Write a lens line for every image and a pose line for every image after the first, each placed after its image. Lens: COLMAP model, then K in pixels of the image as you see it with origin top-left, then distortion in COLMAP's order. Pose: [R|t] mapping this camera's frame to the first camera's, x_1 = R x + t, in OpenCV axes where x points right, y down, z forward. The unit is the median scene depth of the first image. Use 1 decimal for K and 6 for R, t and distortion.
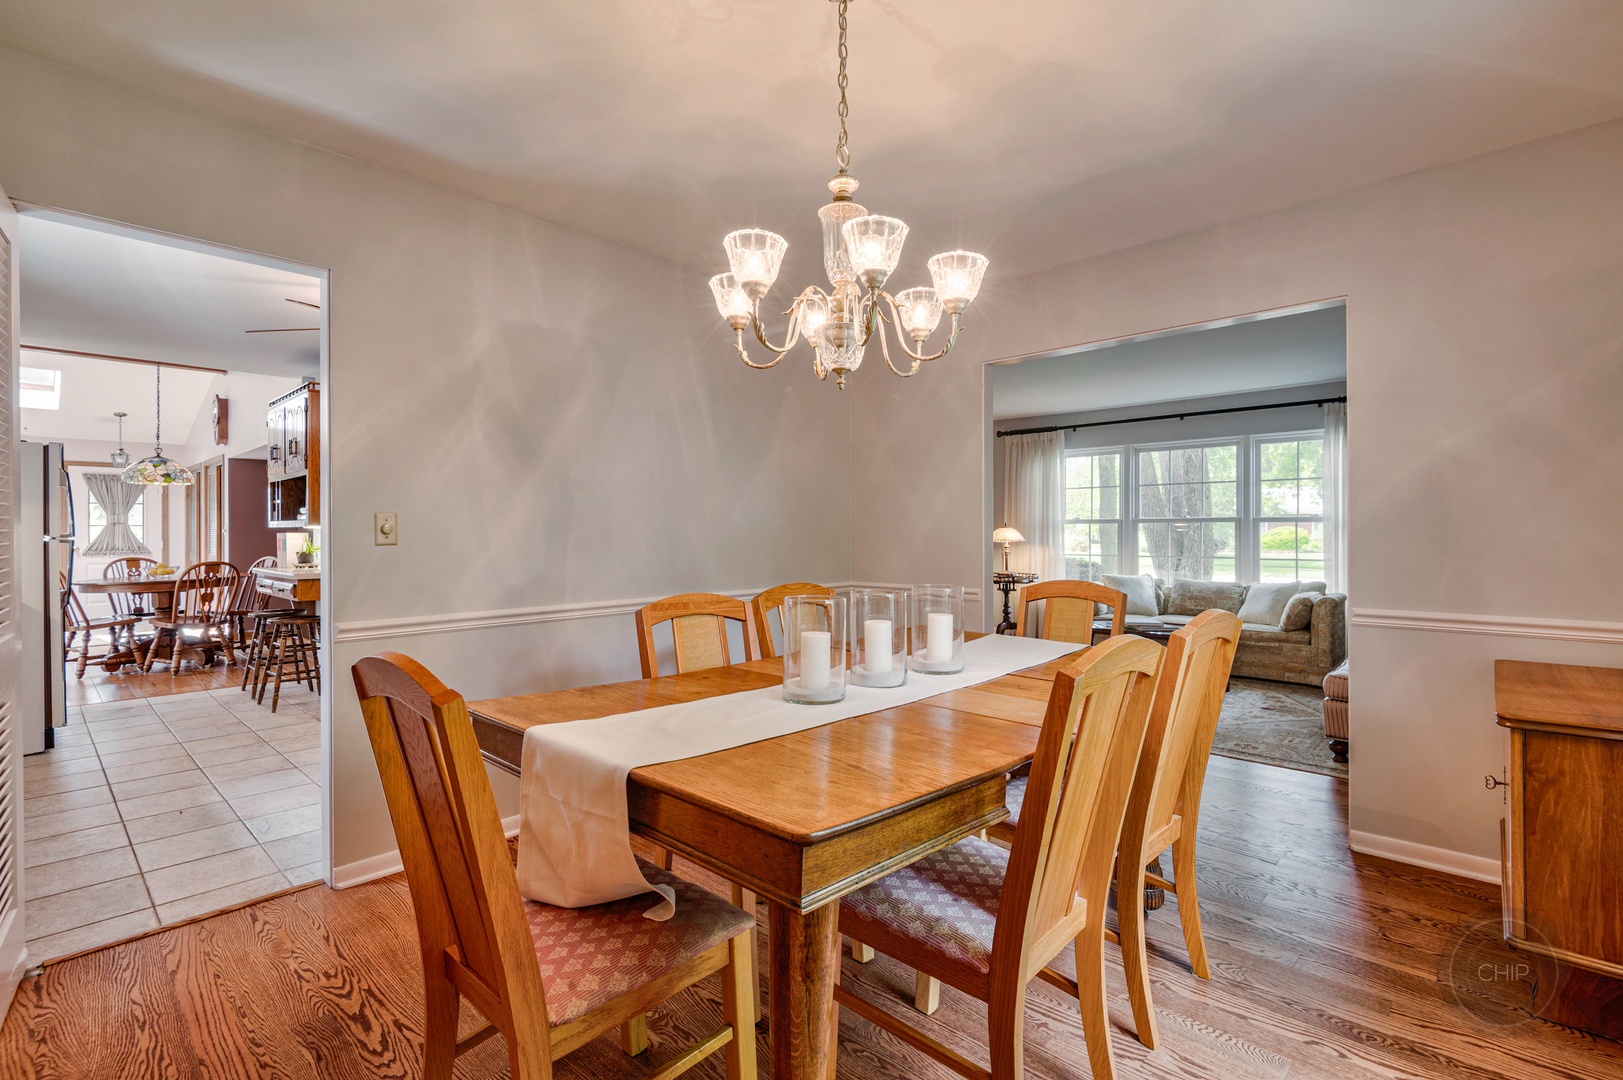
lens RADIAL K [[742.9, 0, 805.3], [0, 742.9, 537.2], [0, 0, 1]] dist [-0.019441, -0.000228]
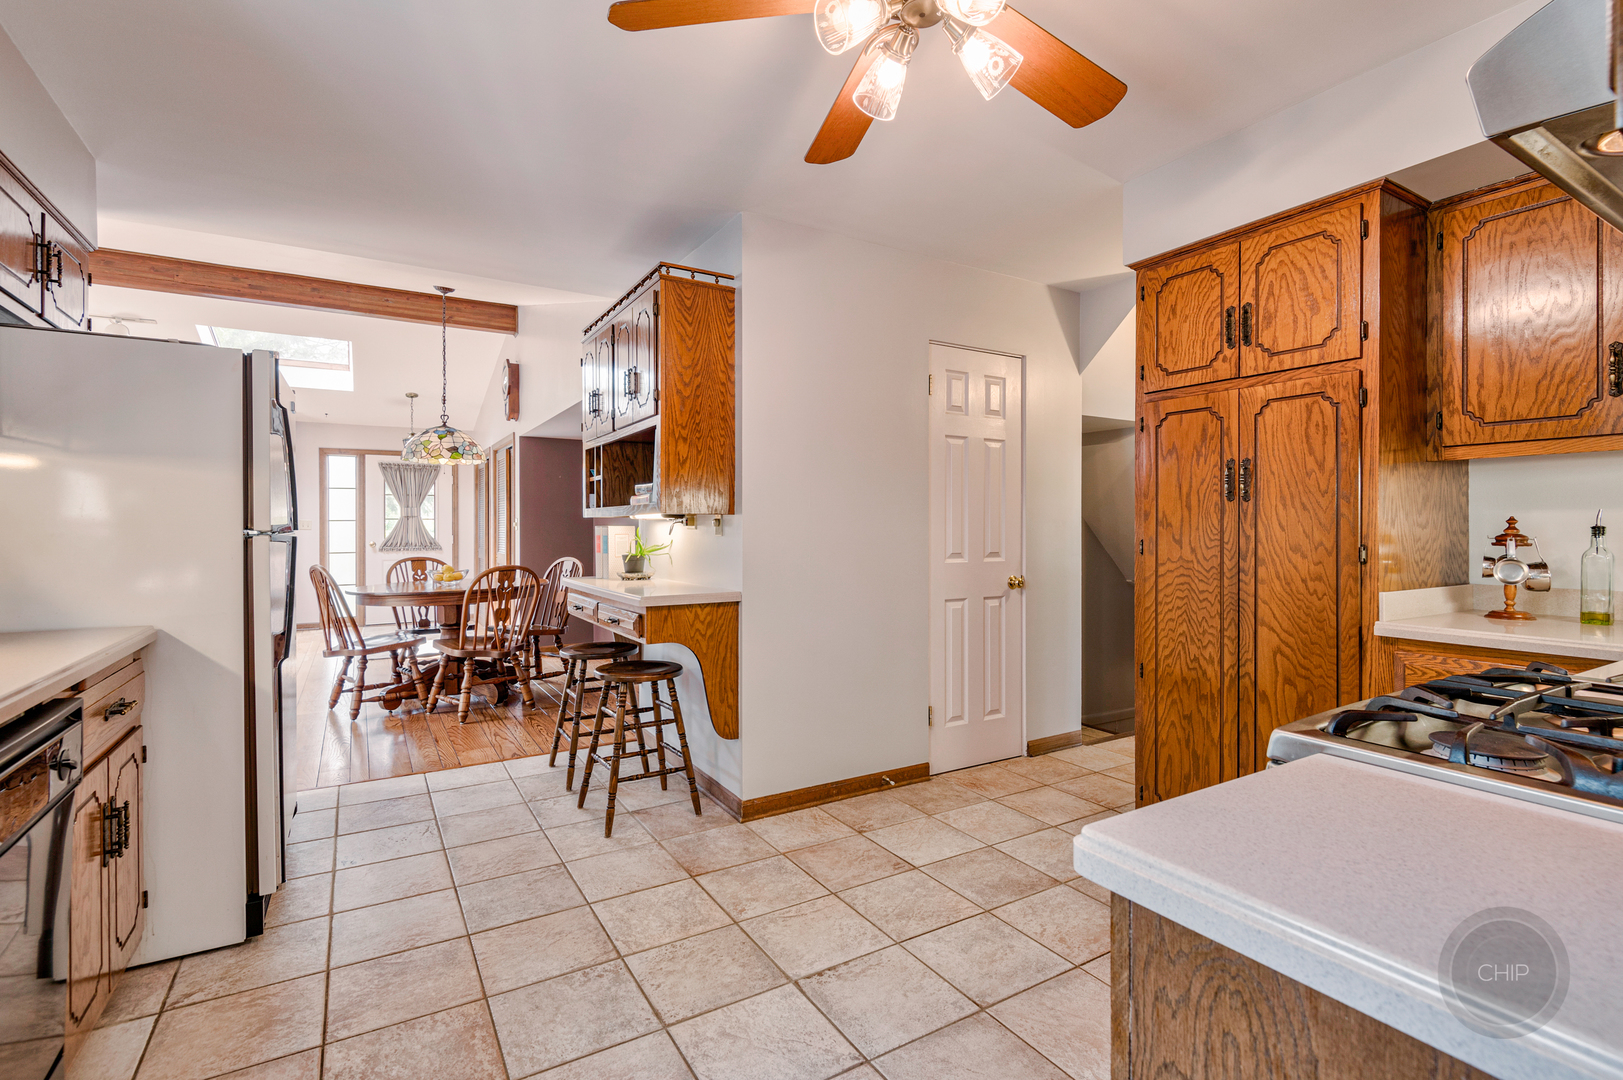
lens RADIAL K [[767.9, 0, 827.2], [0, 767.9, 526.9], [0, 0, 1]] dist [0.000503, -0.000790]
pose [[0.963408, -0.003440, -0.268016, -0.291972], [0.002444, 0.999989, -0.004049, -0.001425], [0.268027, 0.003245, 0.963406, 0.342807]]
